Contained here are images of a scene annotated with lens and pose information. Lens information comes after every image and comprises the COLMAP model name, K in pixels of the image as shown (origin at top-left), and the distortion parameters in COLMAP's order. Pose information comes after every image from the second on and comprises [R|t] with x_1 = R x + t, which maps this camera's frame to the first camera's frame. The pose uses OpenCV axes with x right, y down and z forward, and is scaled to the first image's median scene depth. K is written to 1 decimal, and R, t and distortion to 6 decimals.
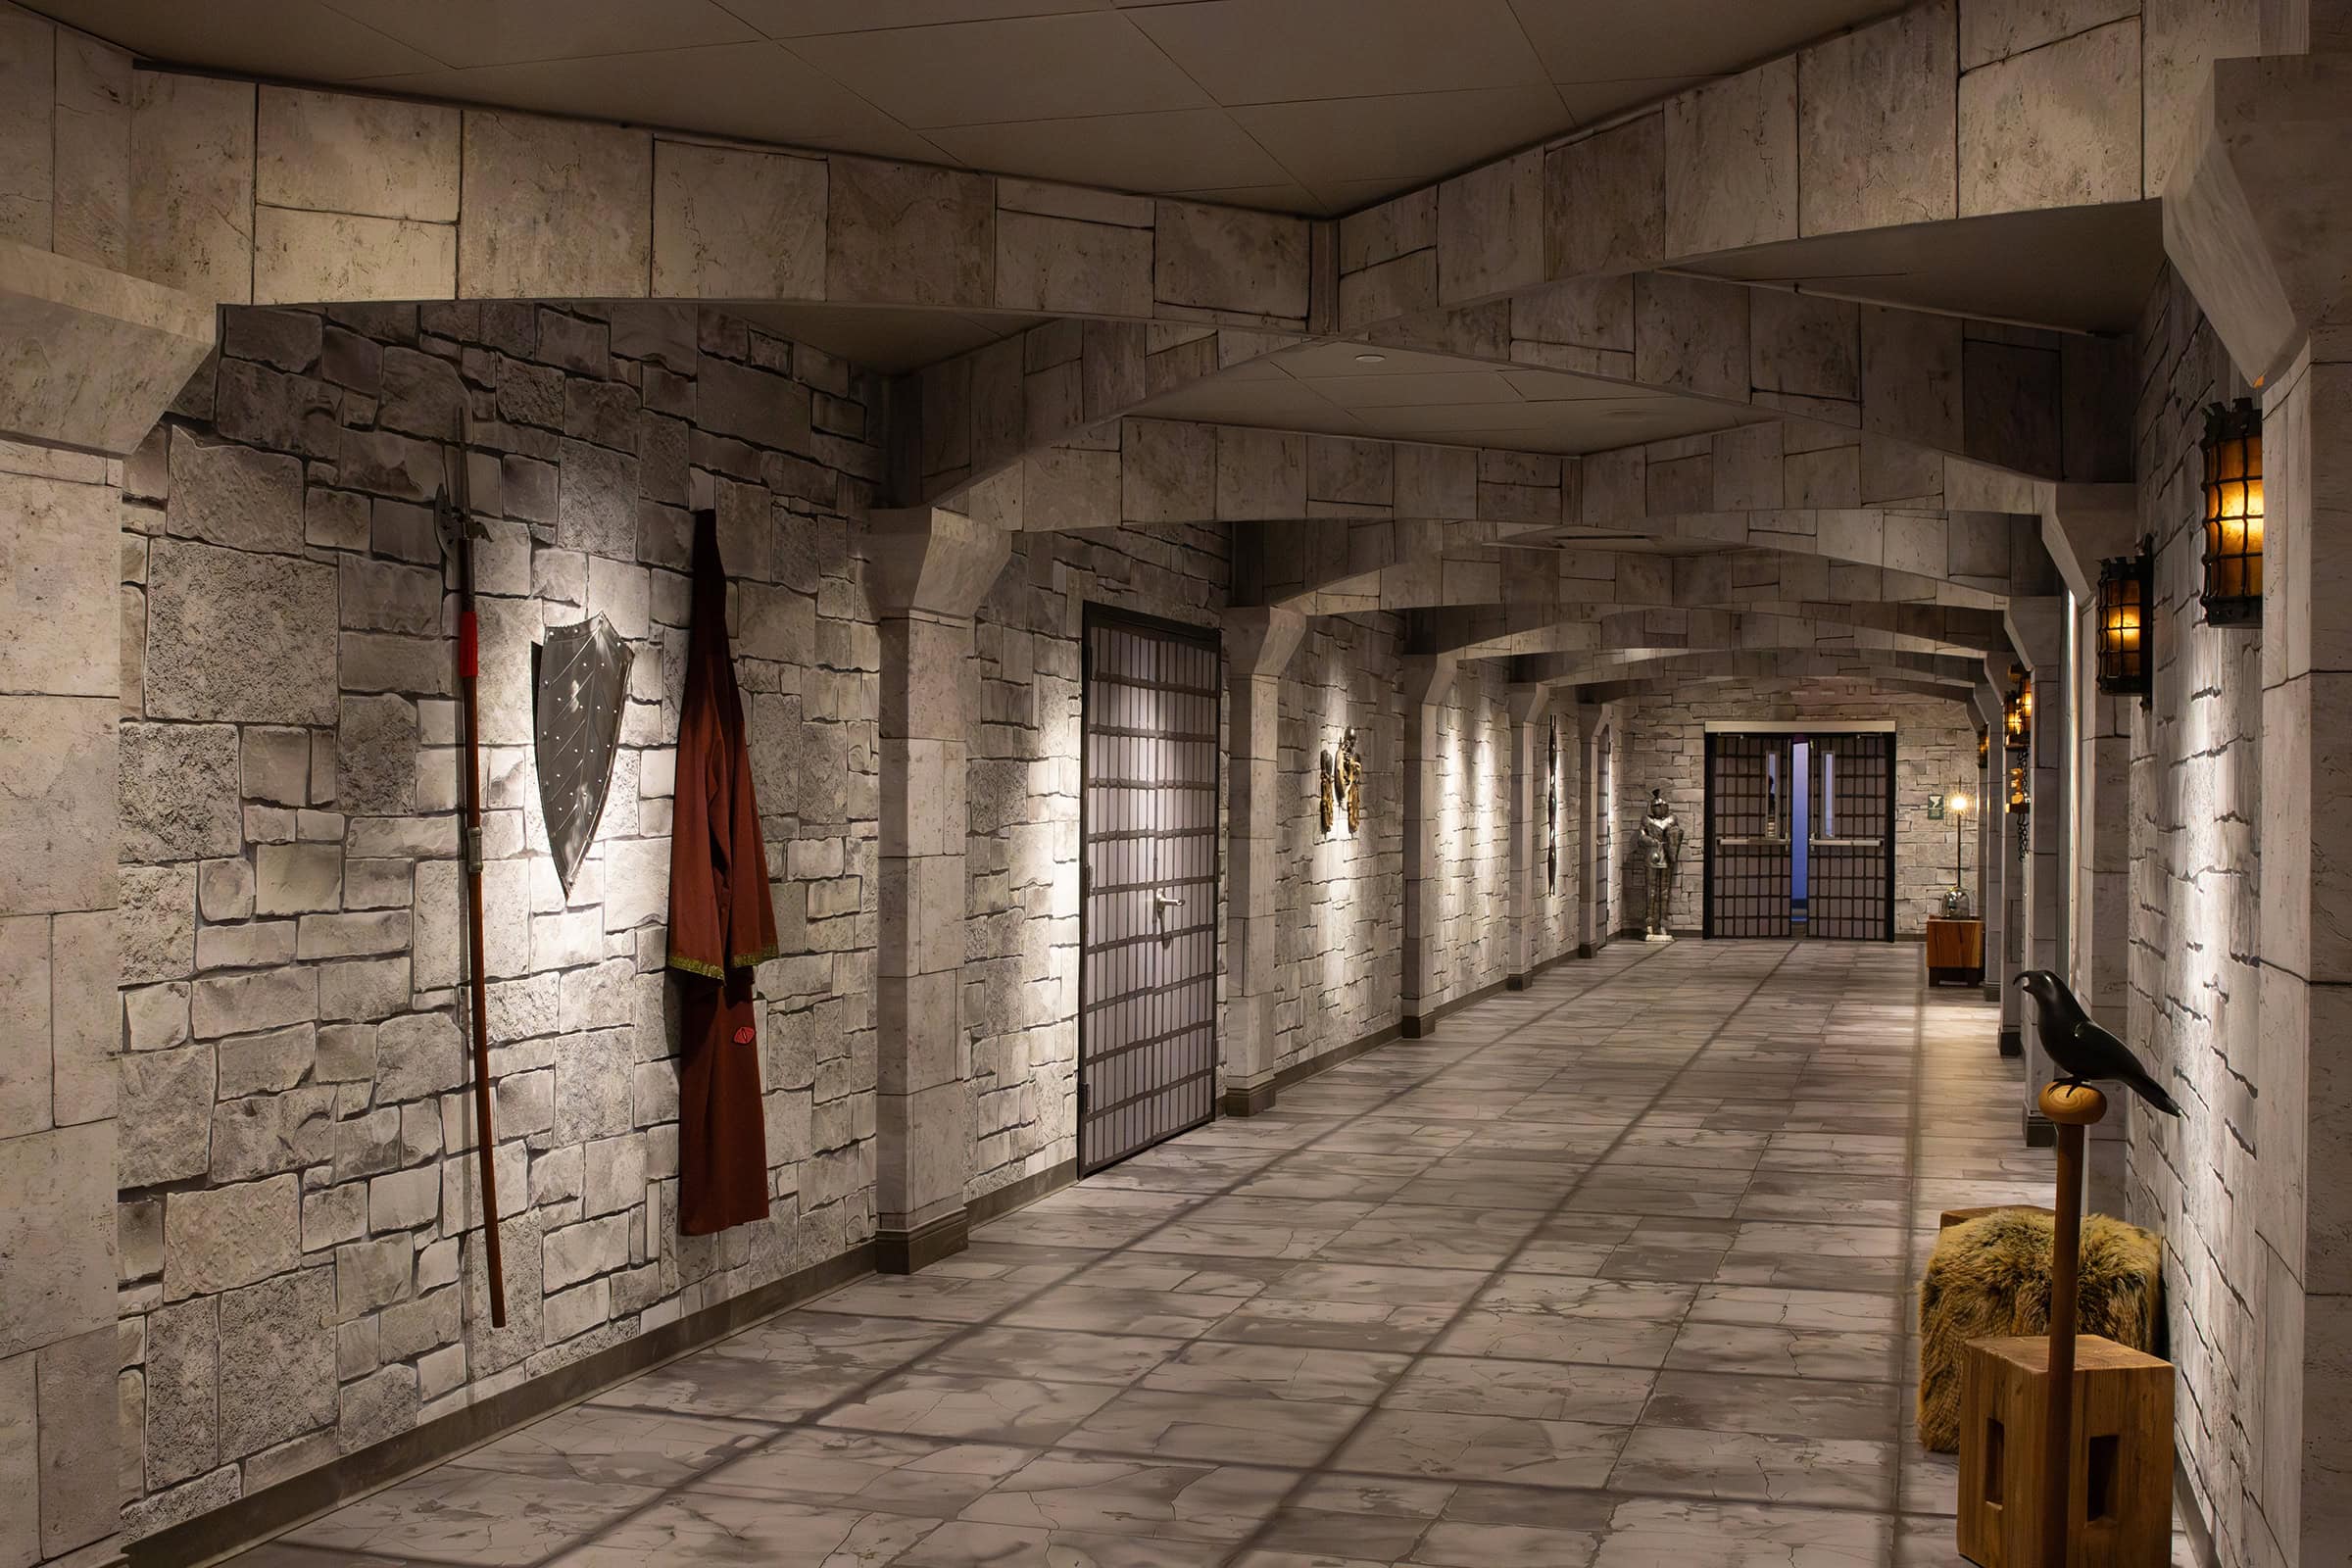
lens RADIAL K [[2604.7, 0, 1188.1], [0, 2604.7, 799.6], [0, 0, 1]] dist [-0.089762, 0.000000]
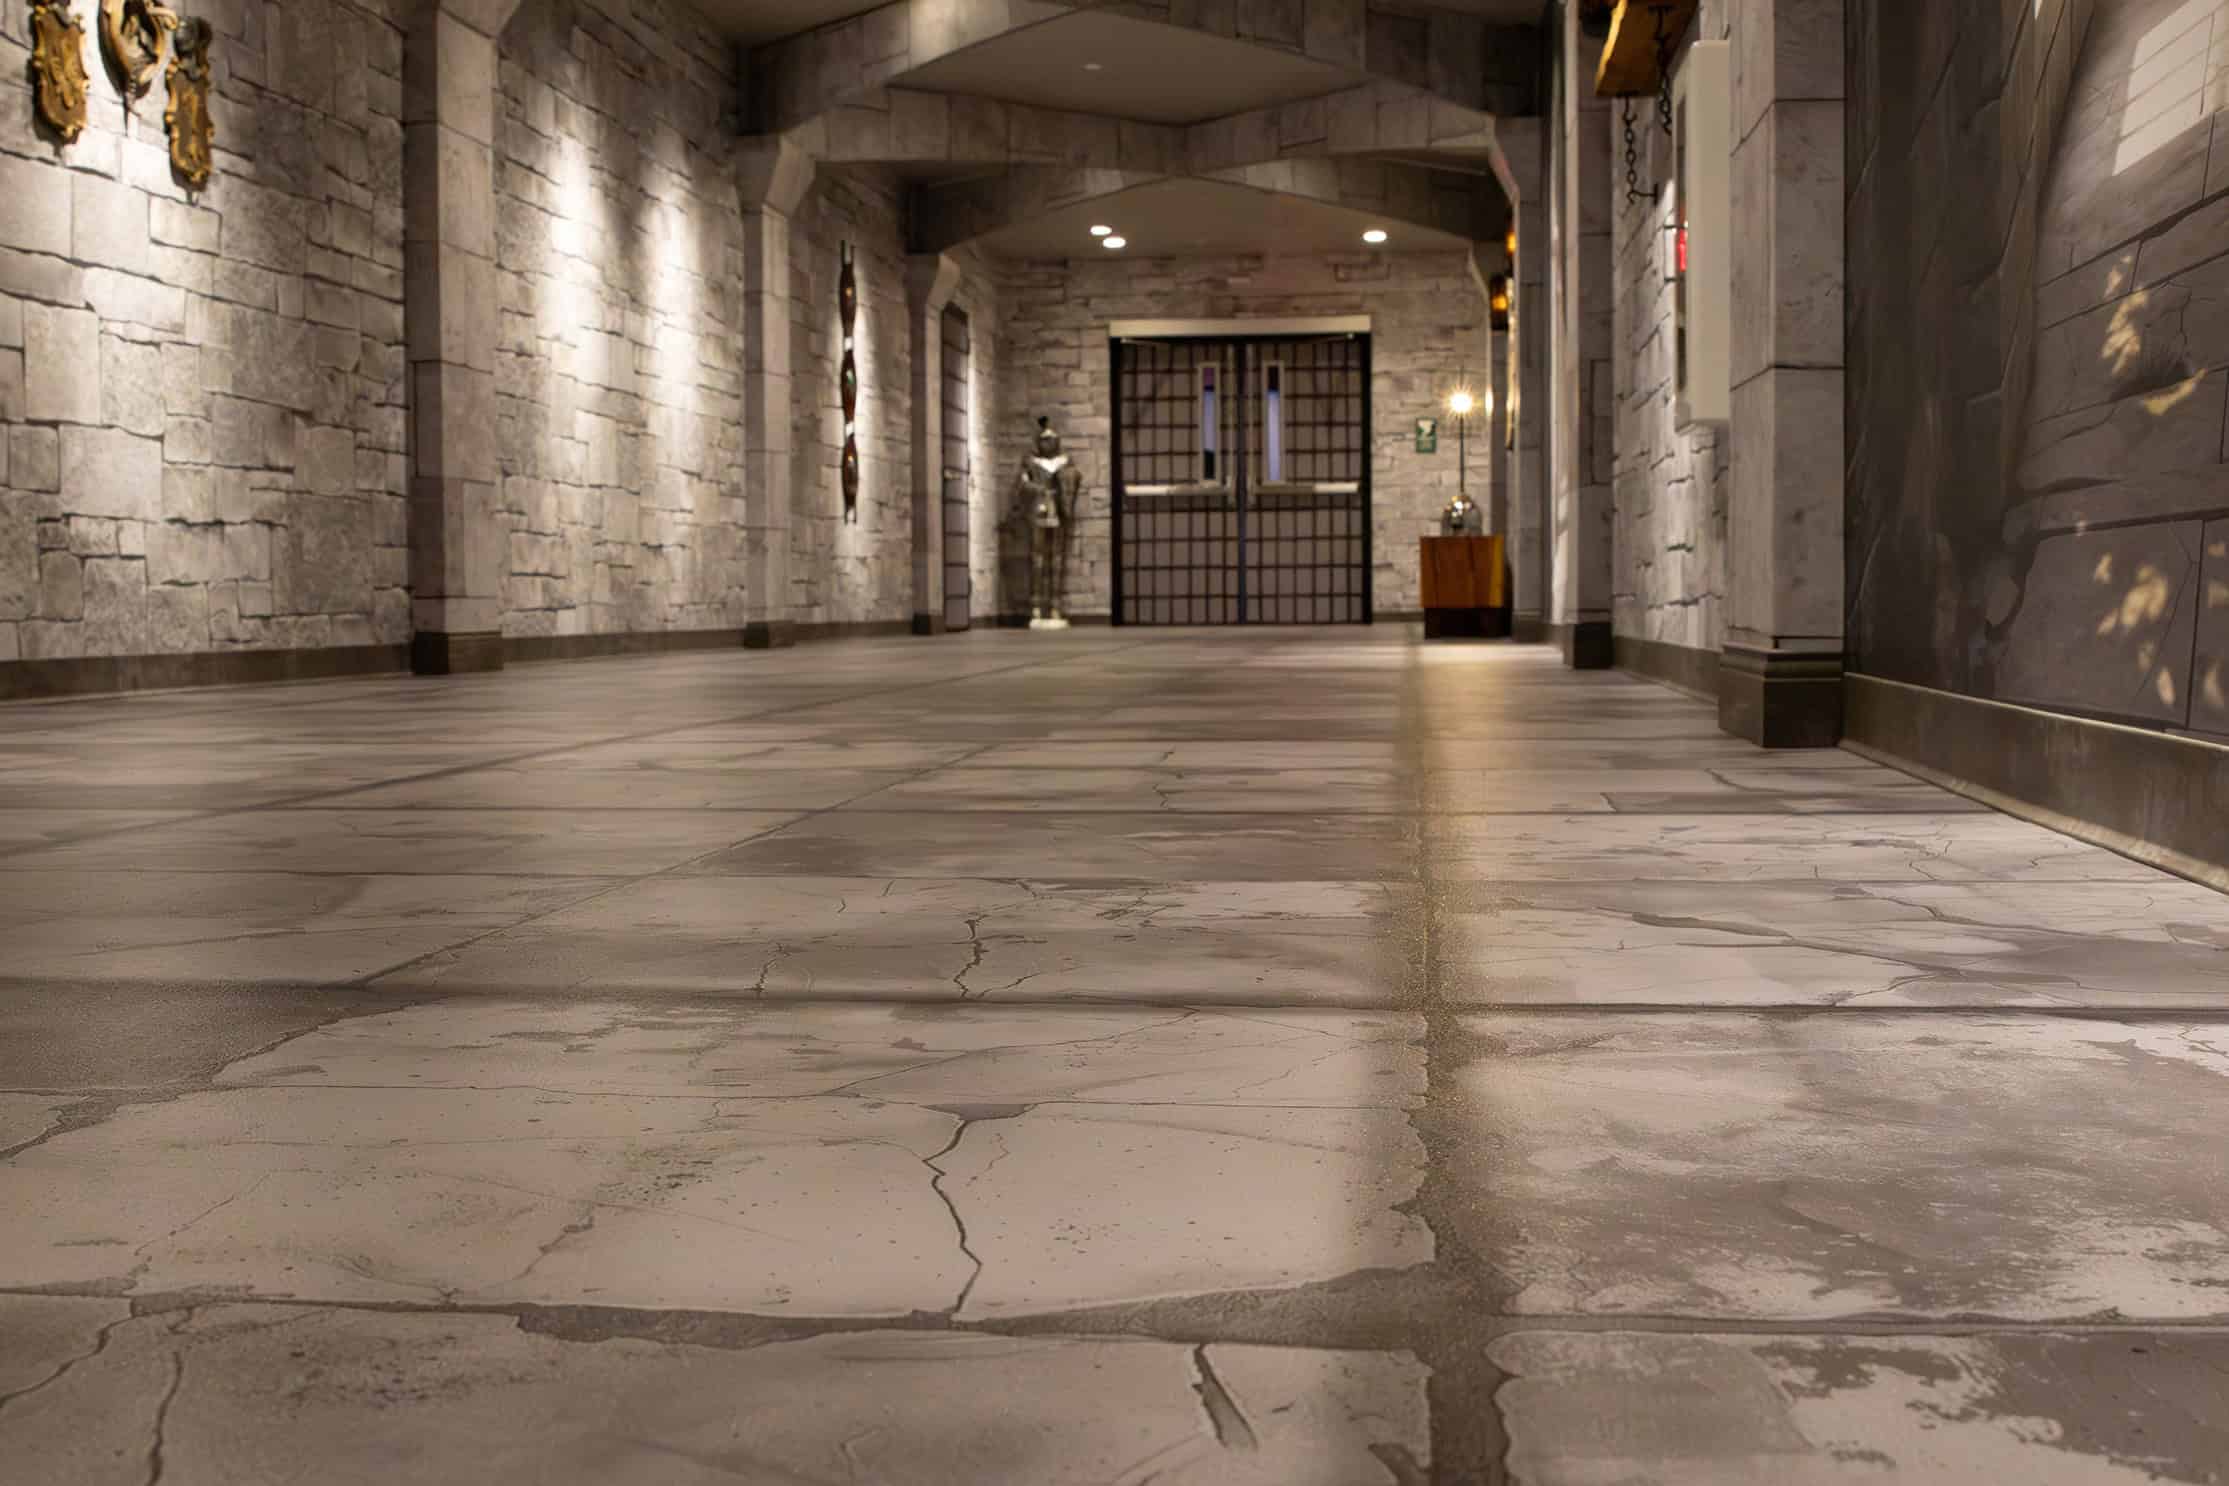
lens RADIAL K [[2645.7, 0, 1105.3], [0, 2645.7, 741.0], [0, 0, 1]] dist [-0.102467, 0.000000]
pose [[0.986388, -0.023926, 0.162682, 0.077993], [0.015449, 0.998466, 0.053177, 0.046989], [-0.163705, -0.049940, 0.985244, 0.281833]]
